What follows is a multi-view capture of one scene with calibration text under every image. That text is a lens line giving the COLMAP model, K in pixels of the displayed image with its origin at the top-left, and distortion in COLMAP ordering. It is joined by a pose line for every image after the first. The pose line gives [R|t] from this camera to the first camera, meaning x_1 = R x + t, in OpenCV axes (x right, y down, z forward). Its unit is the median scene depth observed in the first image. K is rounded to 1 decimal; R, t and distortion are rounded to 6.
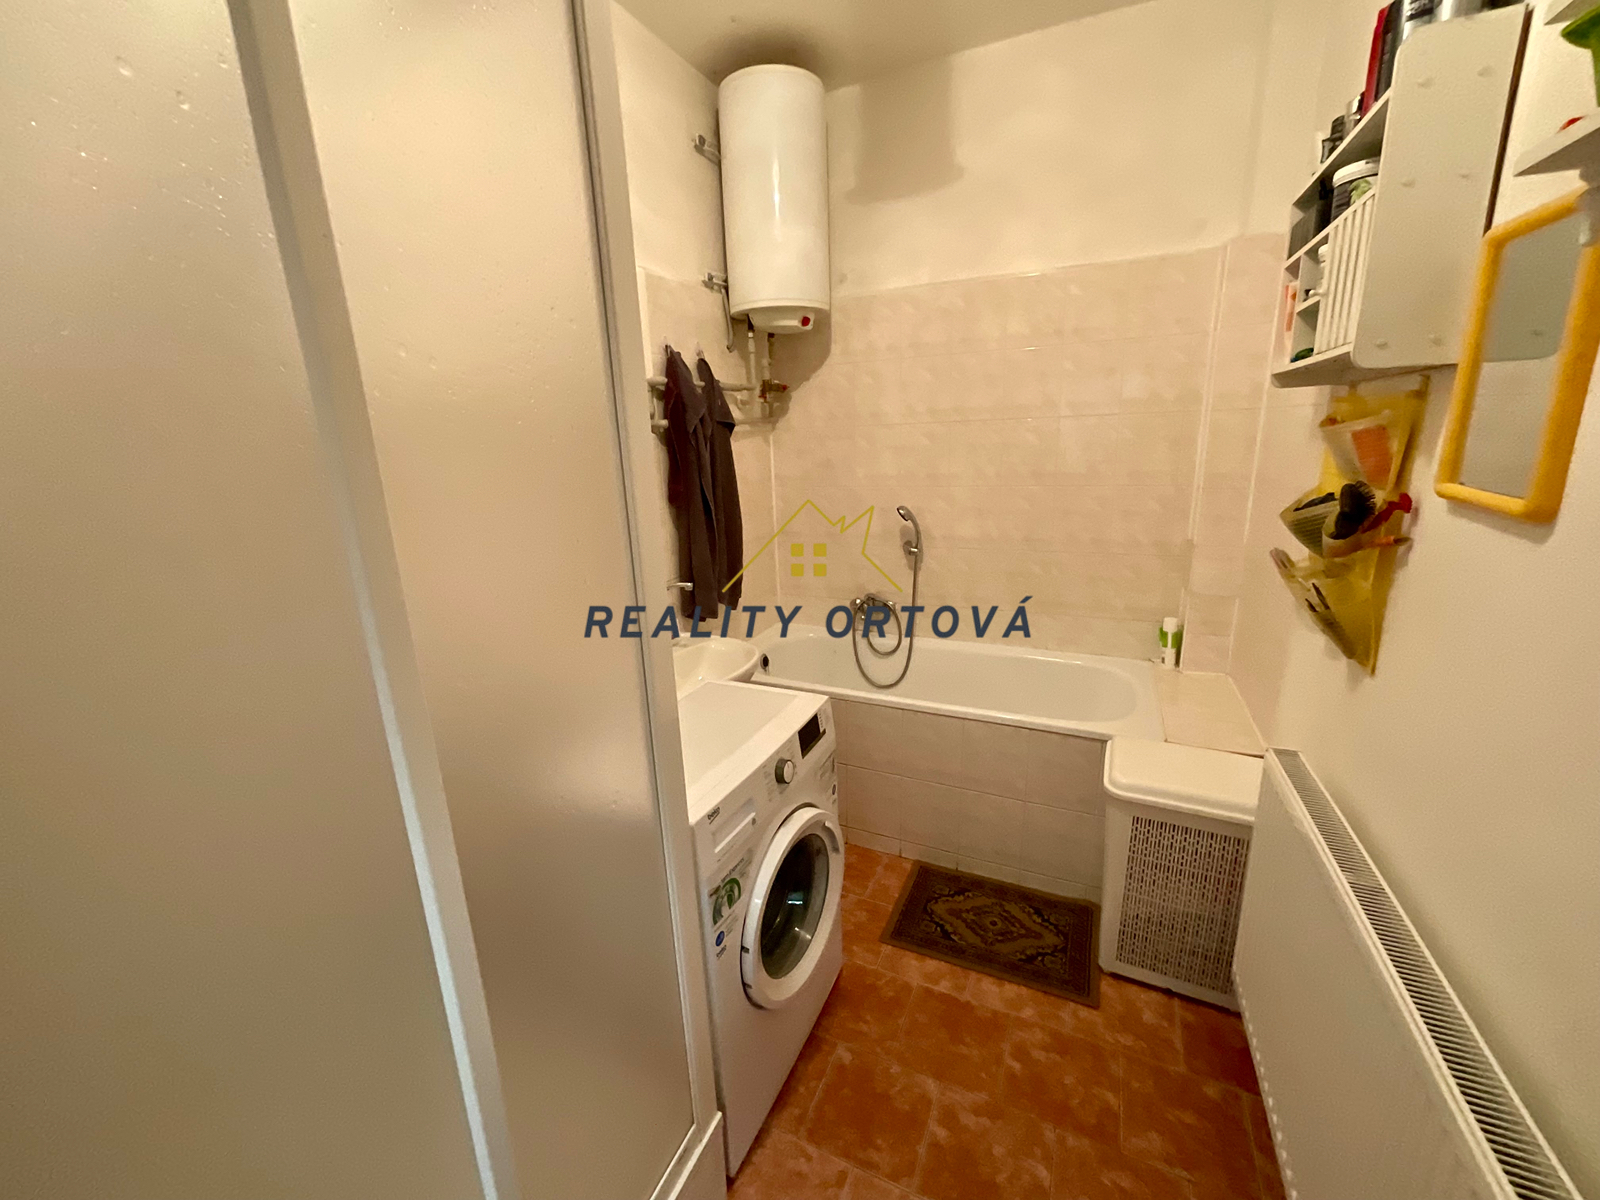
lens RADIAL K [[650.9, 0, 802.5], [0, 650.9, 596.1], [0, 0, 1]] dist [-0.004721, -0.001159]
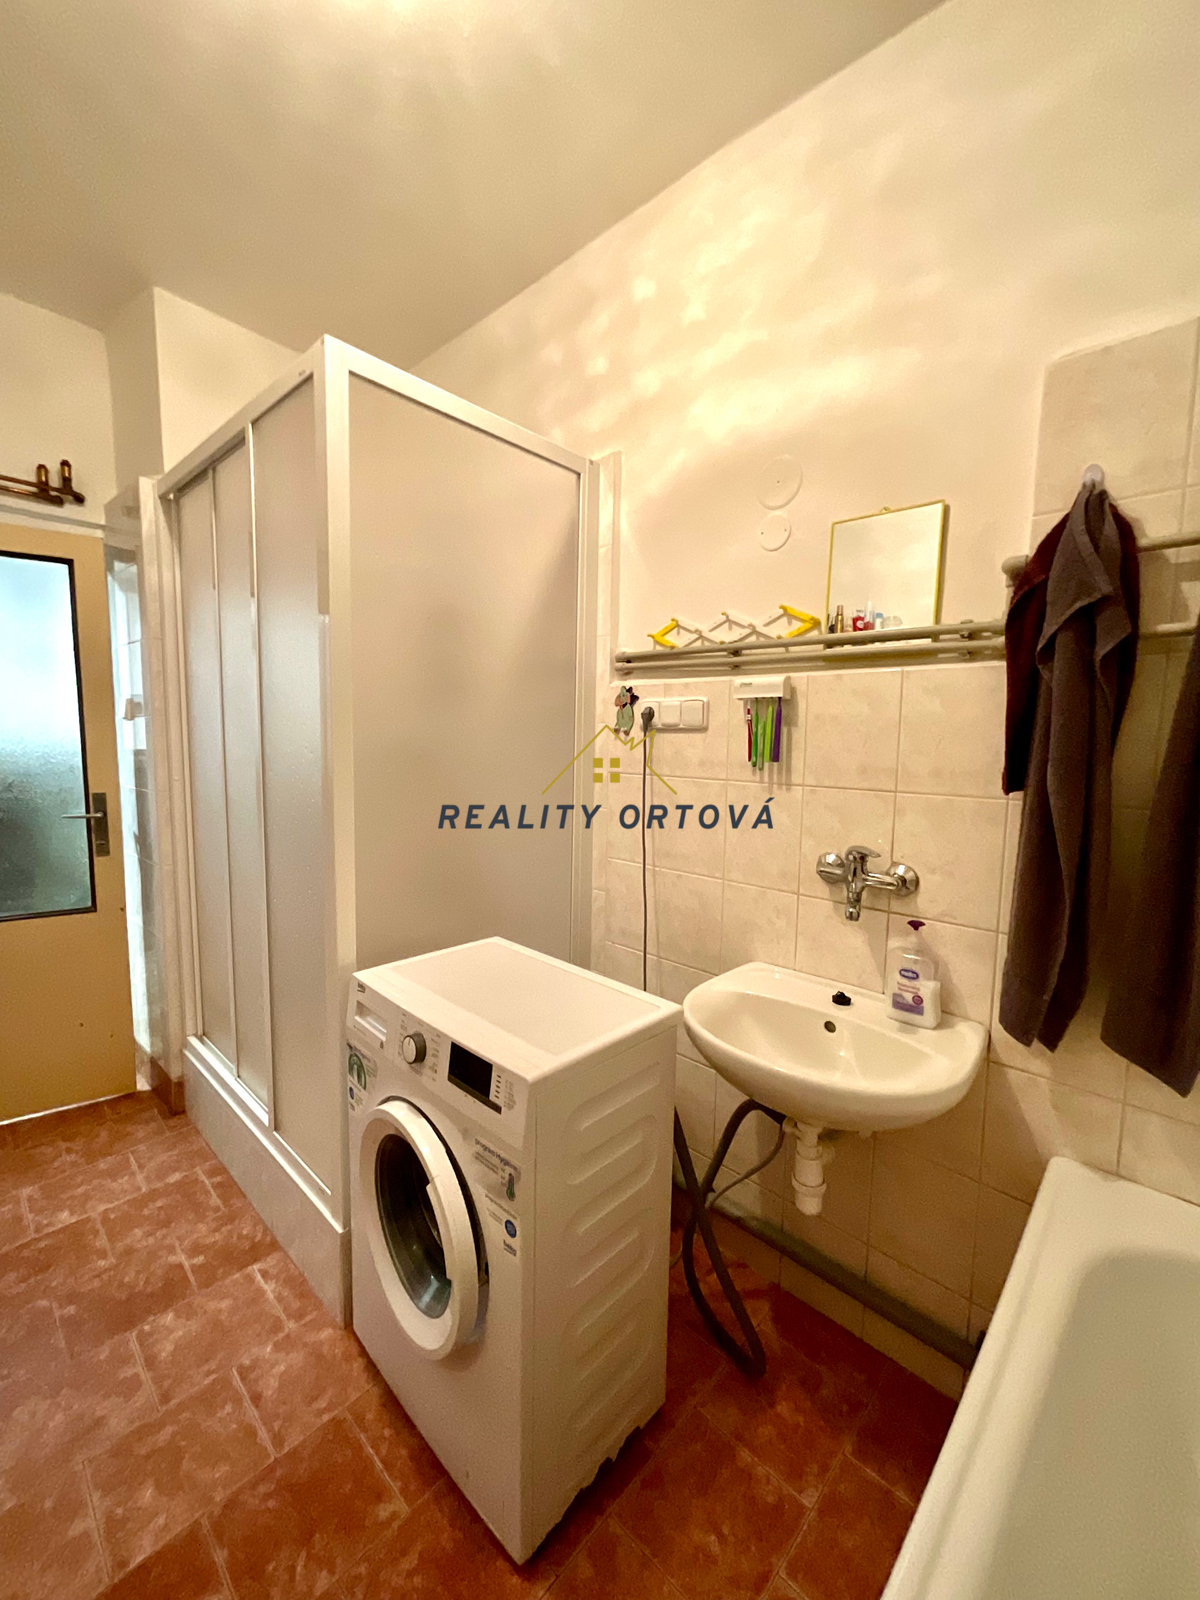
lens RADIAL K [[650.9, 0, 604.4], [0, 650.9, 797.0], [0, 0, 1]] dist [-0.004721, -0.001159]
pose [[-0.322035, 0.134047, -0.937190, 0.578122], [-0.240378, 0.945908, 0.217893, -0.261914], [0.915703, 0.295448, -0.272394, 1.236252]]
